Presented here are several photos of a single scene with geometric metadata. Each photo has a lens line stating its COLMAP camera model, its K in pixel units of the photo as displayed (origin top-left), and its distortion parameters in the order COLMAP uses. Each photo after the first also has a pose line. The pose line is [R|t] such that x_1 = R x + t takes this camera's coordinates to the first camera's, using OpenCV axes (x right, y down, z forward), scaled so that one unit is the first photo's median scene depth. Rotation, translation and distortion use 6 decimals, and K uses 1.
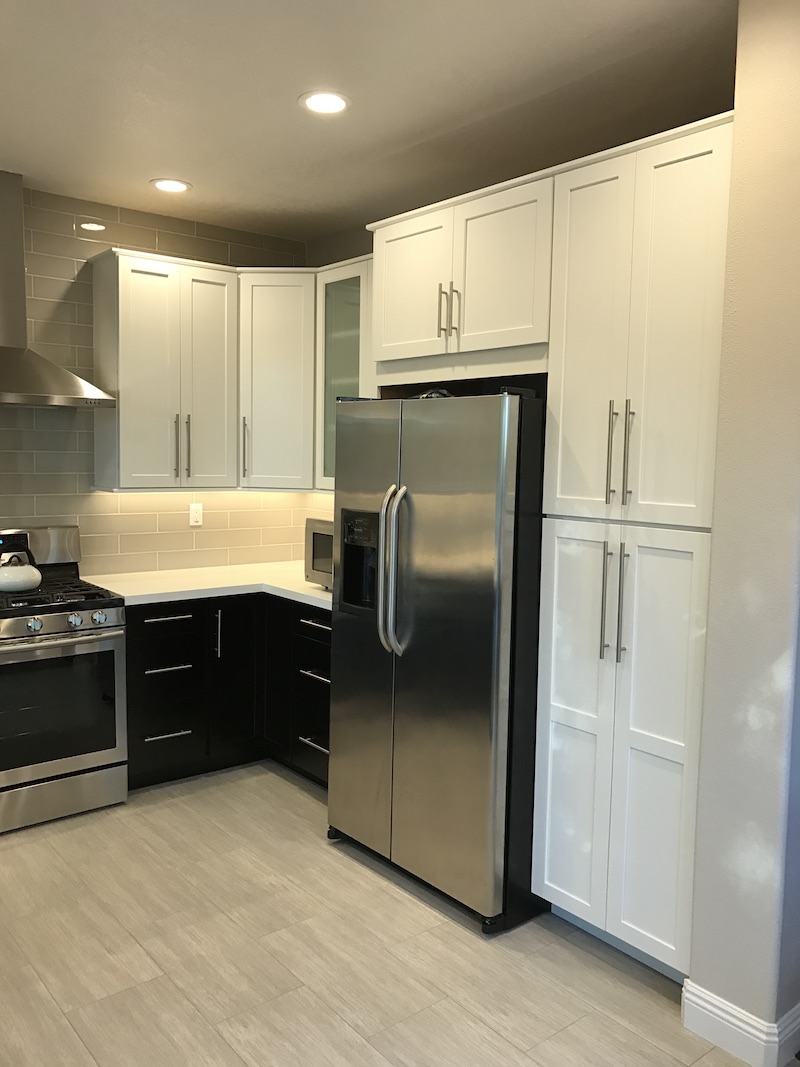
lens RADIAL K [[877.0, 0, 408.5], [0, 877.0, 522.6], [0, 0, 1]] dist [0.025356, -0.020228]
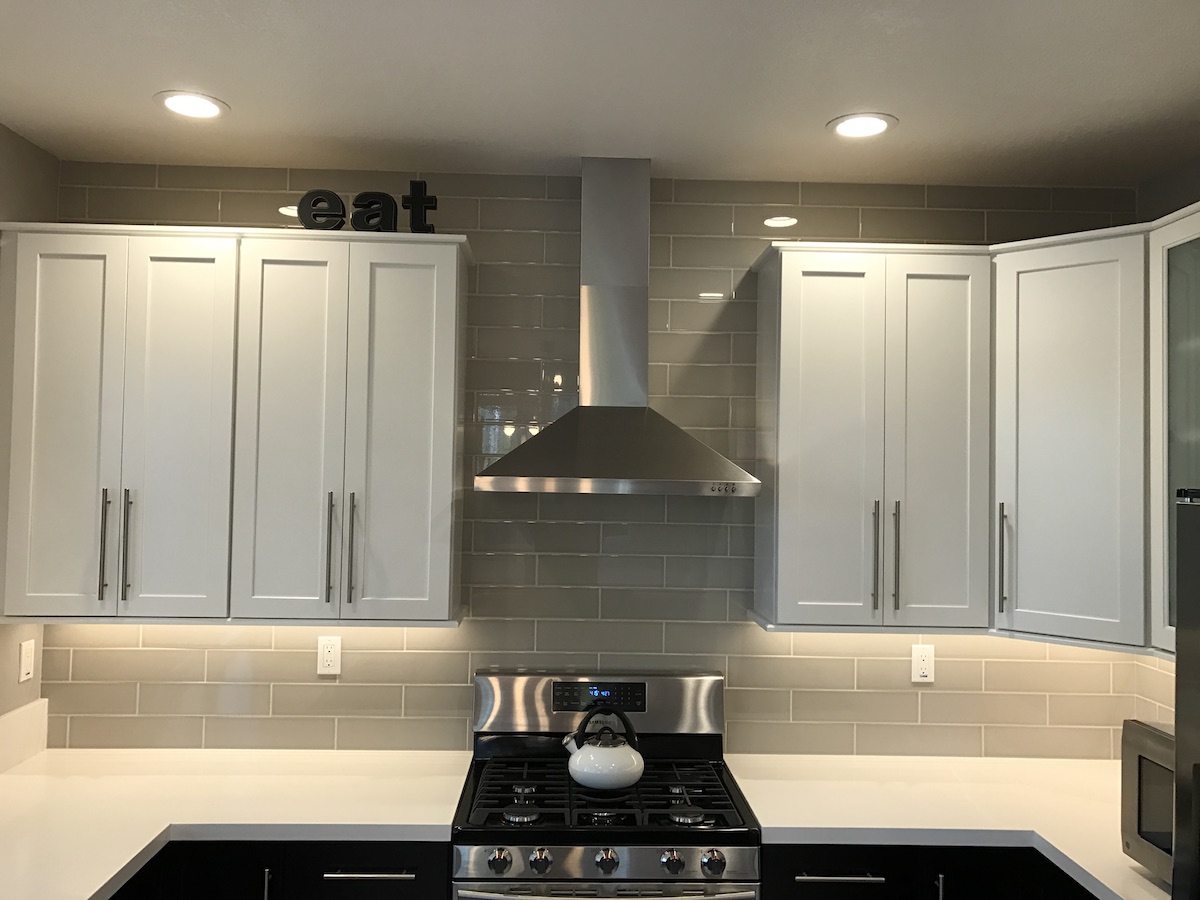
lens RADIAL K [[986.3, 0, 587.0], [0, 986.3, 444.2], [0, 0, 1]] dist [0.025356, -0.020228]
pose [[0.791282, -0.027132, -0.610849, -0.014024], [-0.052360, 0.992339, -0.111902, -0.095245], [0.609206, 0.120530, 0.783799, 0.444070]]
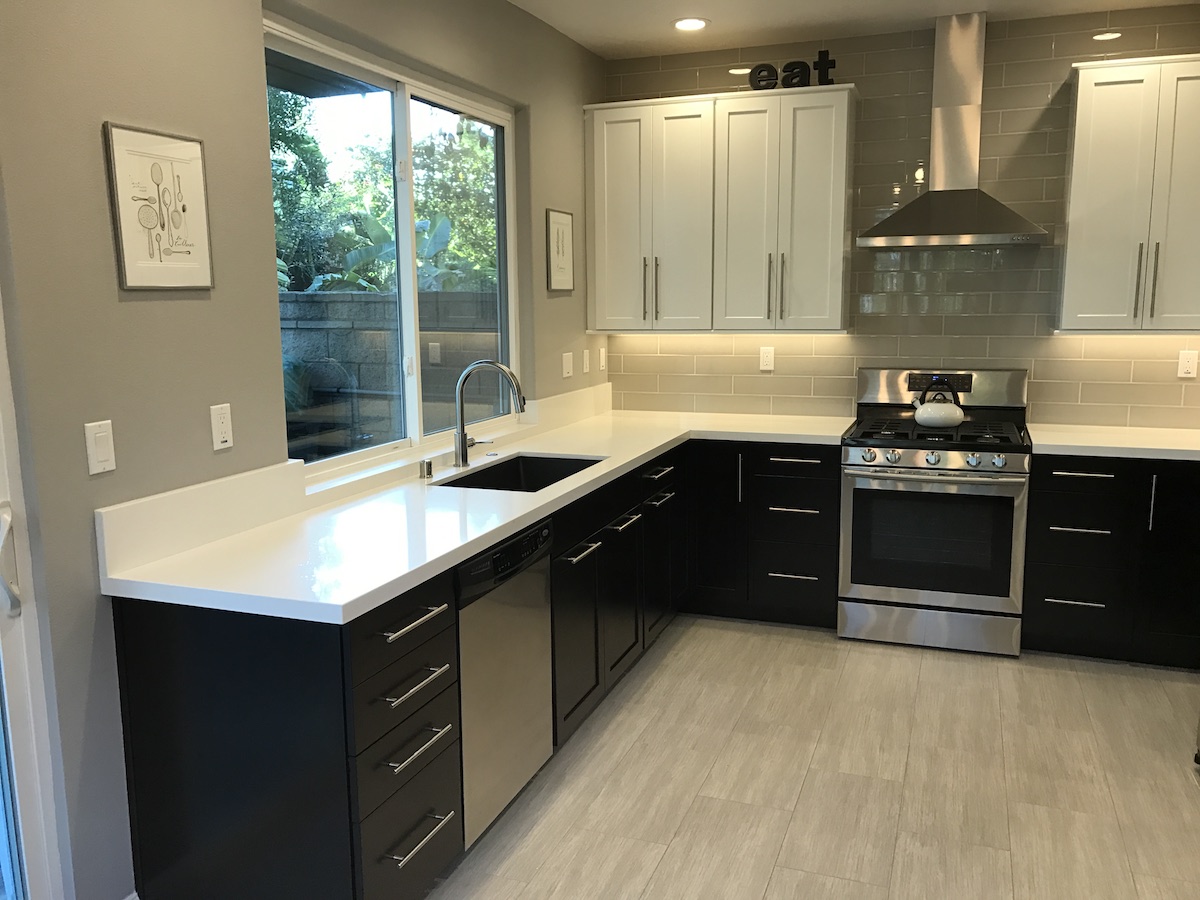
lens RADIAL K [[986.3, 0, 595.5], [0, 986.3, 450.0], [0, 0, 1]] dist [0.025356, -0.020228]
pose [[0.498864, 0.108421, -0.859872, 0.403640], [-0.053063, 0.994104, 0.094561, 0.016907], [0.865054, -0.001546, 0.501676, 0.065010]]
